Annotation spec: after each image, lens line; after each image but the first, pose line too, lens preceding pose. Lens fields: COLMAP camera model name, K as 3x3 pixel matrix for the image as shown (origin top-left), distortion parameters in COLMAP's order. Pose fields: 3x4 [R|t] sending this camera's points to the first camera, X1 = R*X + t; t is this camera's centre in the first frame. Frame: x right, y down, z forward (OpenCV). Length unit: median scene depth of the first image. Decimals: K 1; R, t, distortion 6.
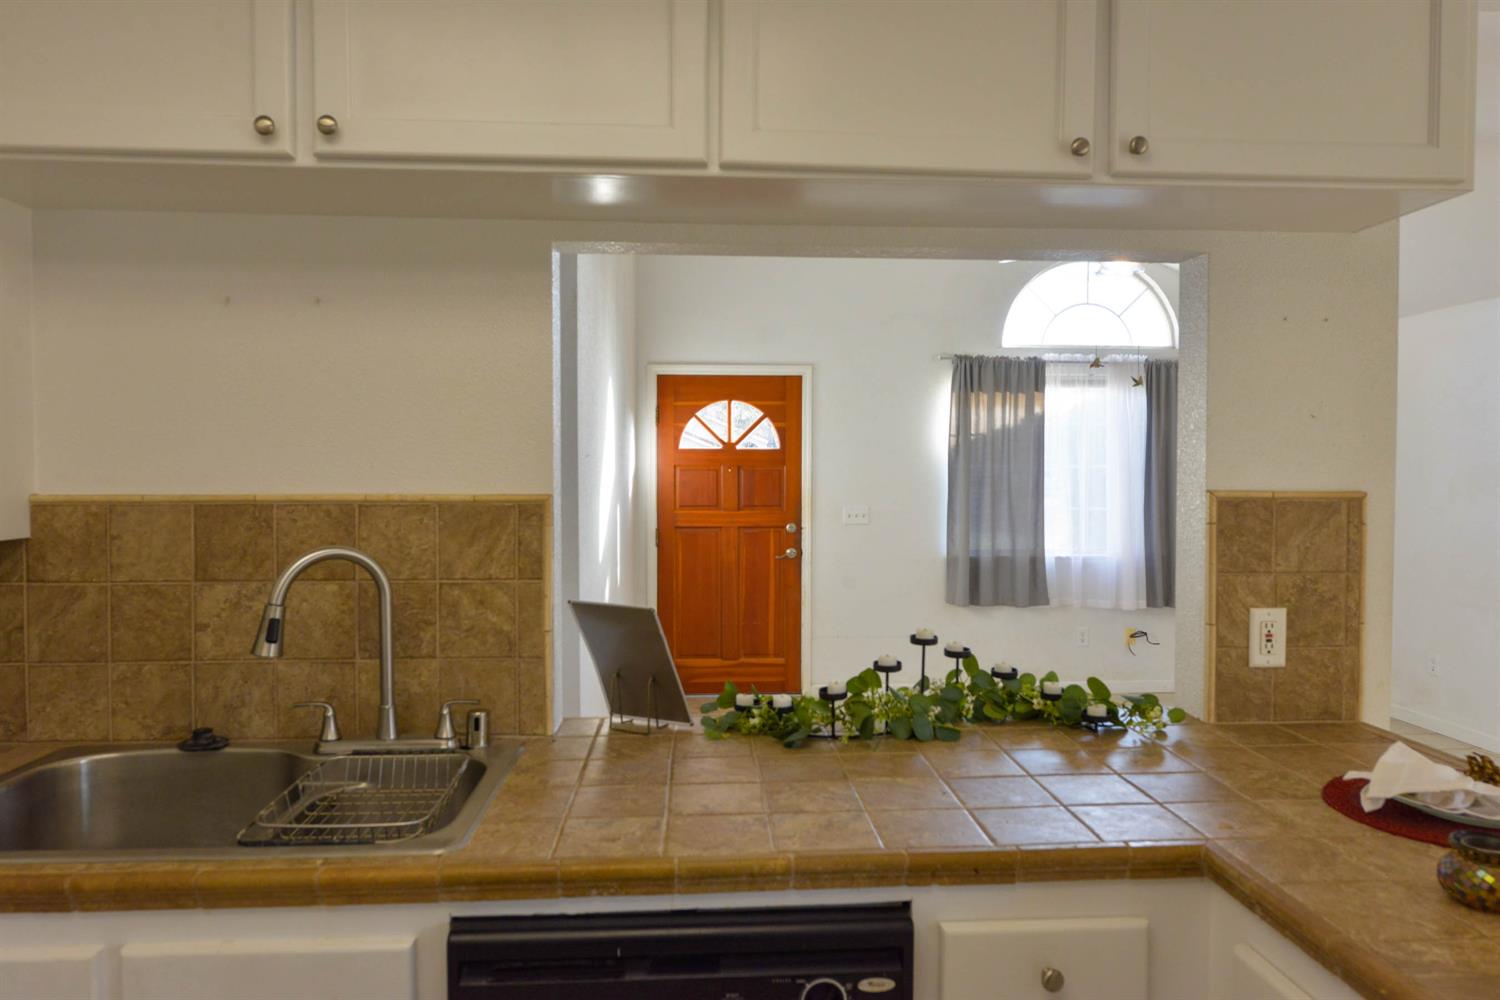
lens RADIAL K [[1002.4, 0, 761.3], [0, 1002.4, 501.3], [0, 0, 1]] dist [0.003708, -0.001665]
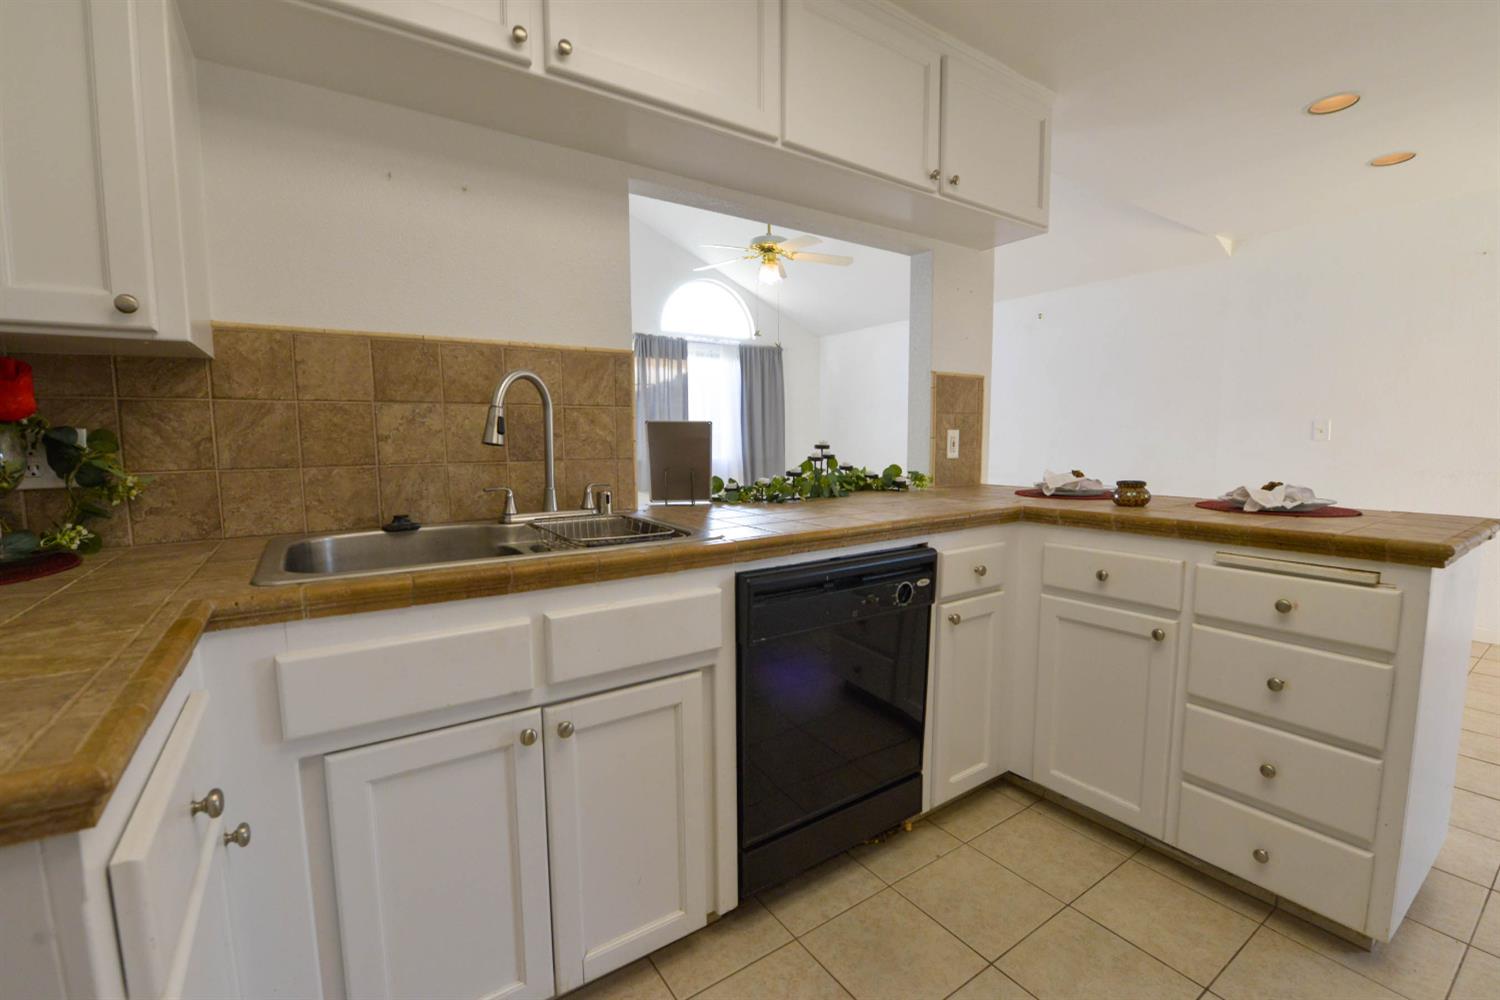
lens RADIAL K [[637.6, 0, 758.3], [0, 637.6, 505.2], [0, 0, 1]] dist [-0.016240, -0.002452]
pose [[0.860496, -0.062077, 0.505661, -0.555388], [0.022509, 0.996212, 0.083995, 0.152097], [-0.508959, -0.060895, 0.858634, 0.066321]]
